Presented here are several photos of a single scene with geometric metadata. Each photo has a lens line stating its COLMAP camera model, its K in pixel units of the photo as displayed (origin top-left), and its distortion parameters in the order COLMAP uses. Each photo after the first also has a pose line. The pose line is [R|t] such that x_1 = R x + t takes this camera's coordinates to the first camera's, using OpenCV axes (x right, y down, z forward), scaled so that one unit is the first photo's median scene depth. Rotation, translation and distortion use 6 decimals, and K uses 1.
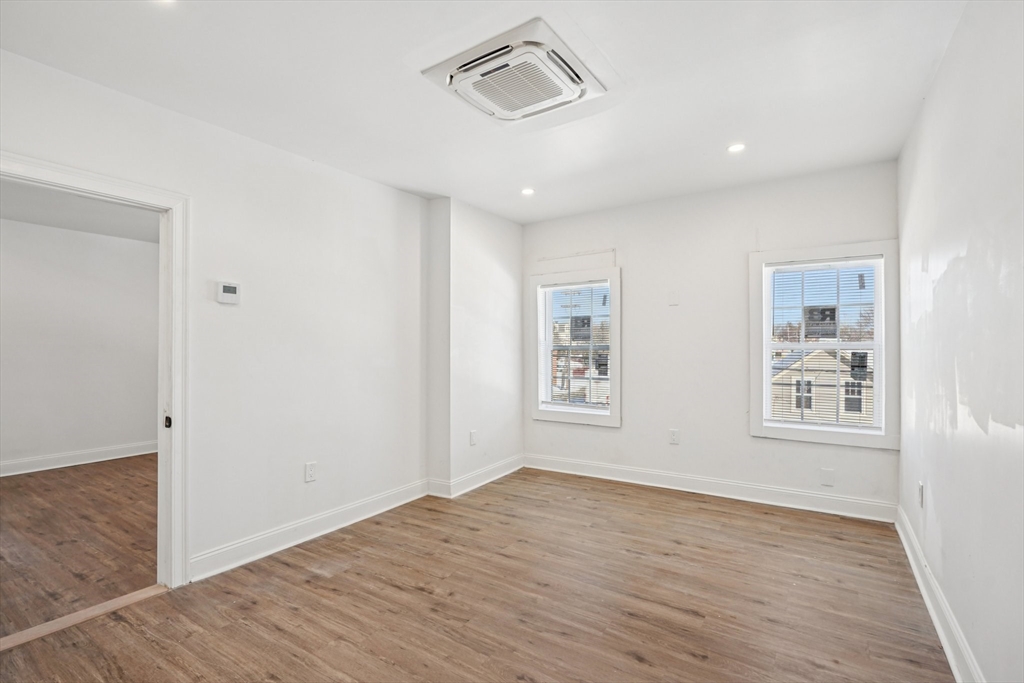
lens RADIAL K [[470.3, 0, 513.3], [0, 470.3, 343.0], [0, 0, 1]] dist [0.001902, 0.000374]
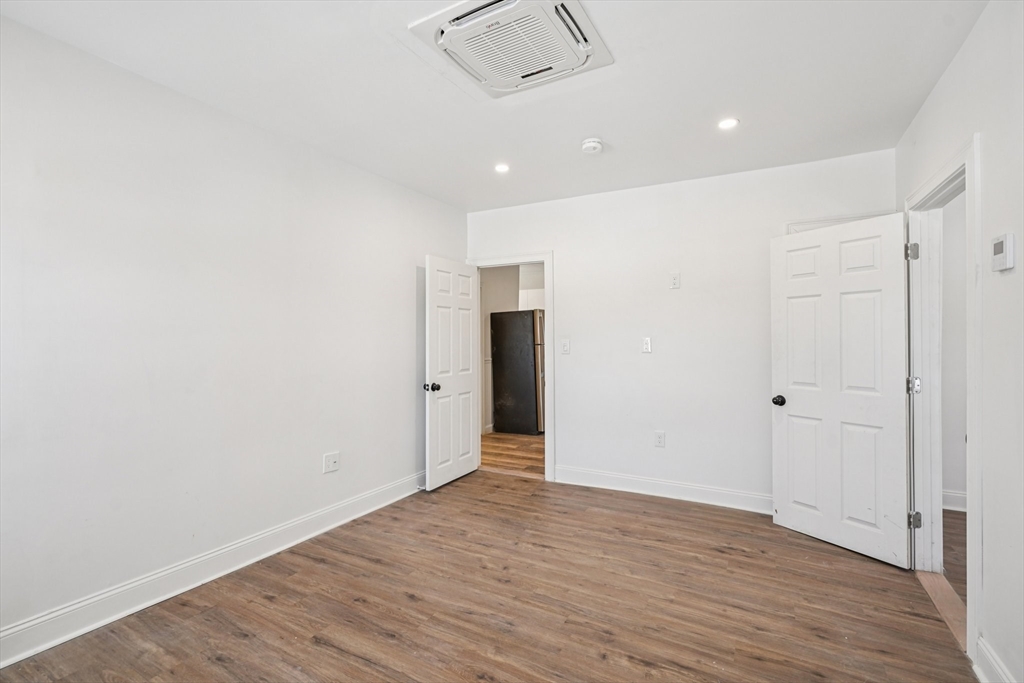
lens RADIAL K [[470.3, 0, 509.8], [0, 470.3, 340.6], [0, 0, 1]] dist [0.001902, 0.000374]
pose [[-0.997343, 0.003108, -0.072789, 0.087194], [0.003467, 0.999982, -0.004810, 0.008812], [0.072773, -0.005049, -0.997336, 1.929343]]
